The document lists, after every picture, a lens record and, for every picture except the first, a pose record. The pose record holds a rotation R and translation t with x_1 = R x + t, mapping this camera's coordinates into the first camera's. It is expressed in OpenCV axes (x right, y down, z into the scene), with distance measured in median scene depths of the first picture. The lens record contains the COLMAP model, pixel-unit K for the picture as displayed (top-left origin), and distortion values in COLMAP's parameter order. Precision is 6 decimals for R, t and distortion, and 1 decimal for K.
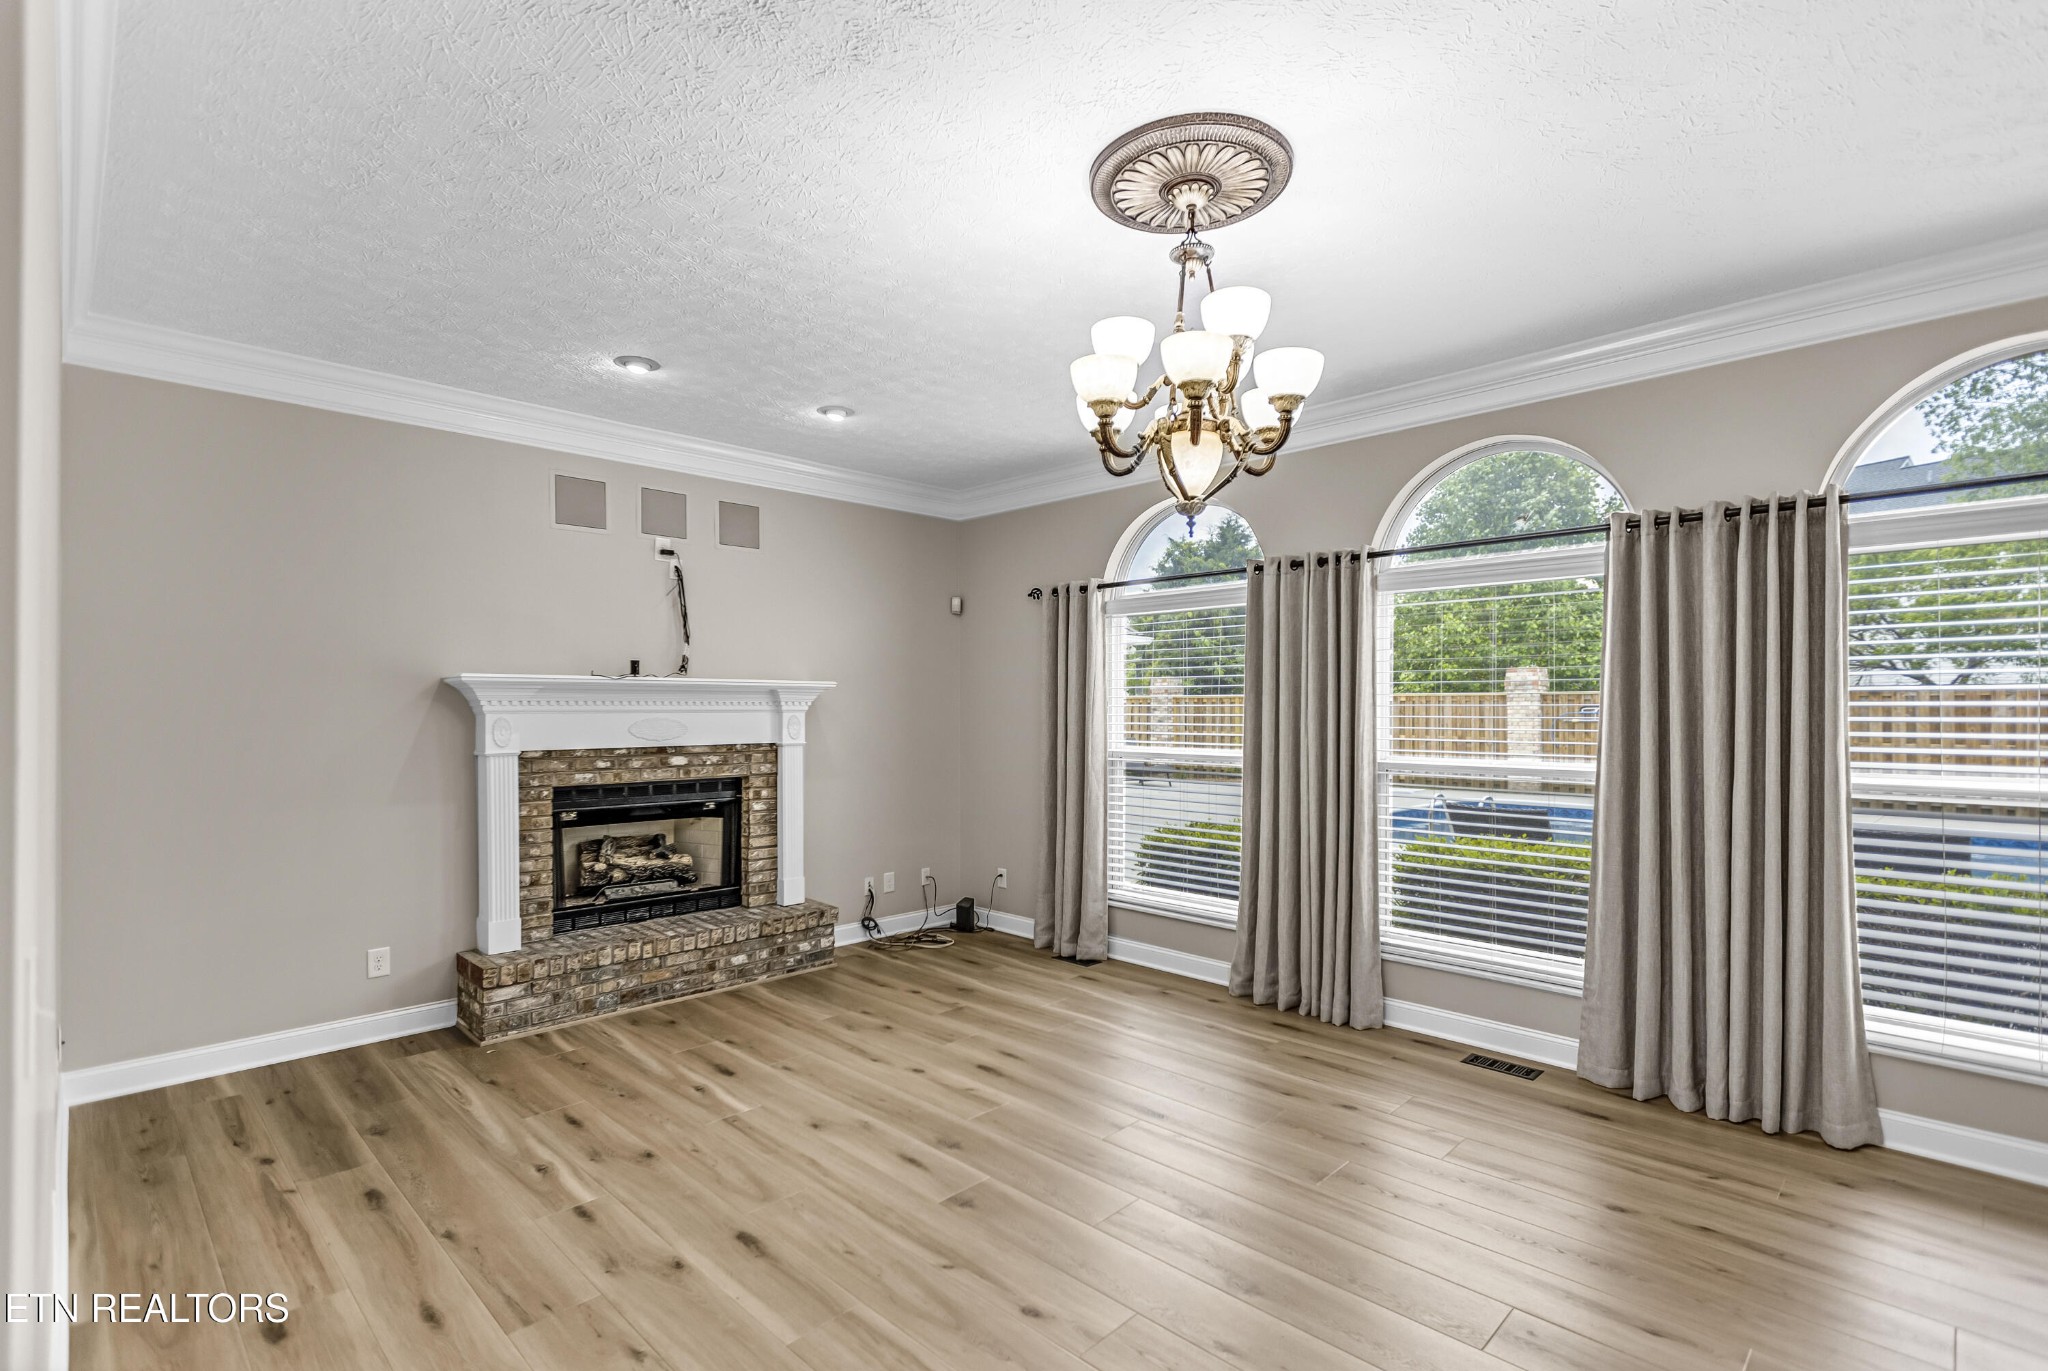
lens RADIAL K [[956.1, 0, 1024.0], [0, 956.1, 685.5], [0, 0, 1]] dist [-0.015183, -0.000066]
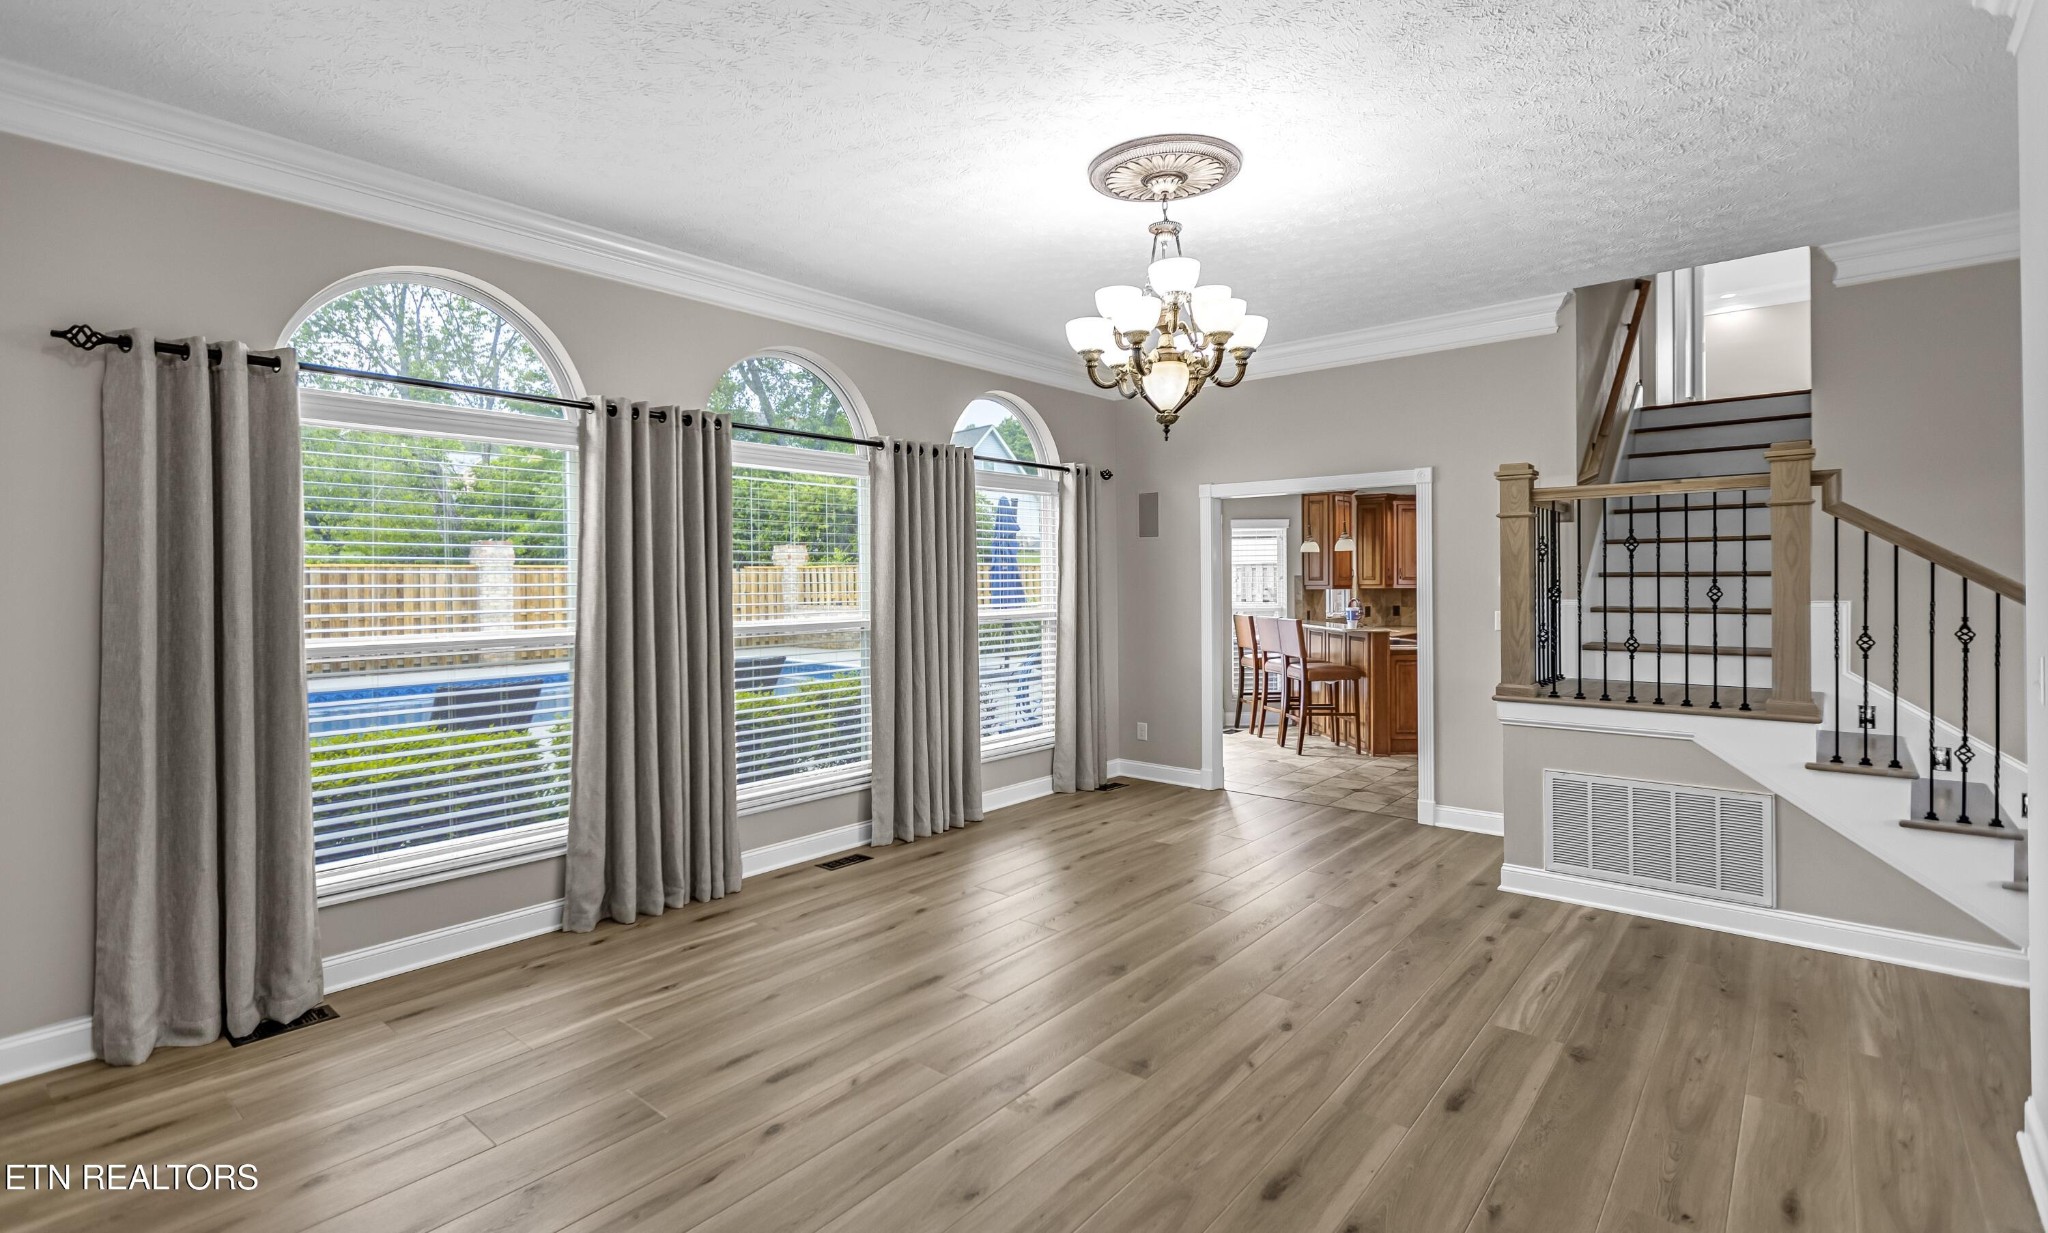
lens RADIAL K [[943.7, 0, 1019.2], [0, 943.7, 583.8], [0, 0, 1]] dist [0.000226, -0.000088]
pose [[-0.072522, -0.007224, 0.997341, -0.693612], [-0.016202, 0.999850, 0.006064, 0.023296], [-0.997235, -0.015719, -0.072628, 0.806851]]
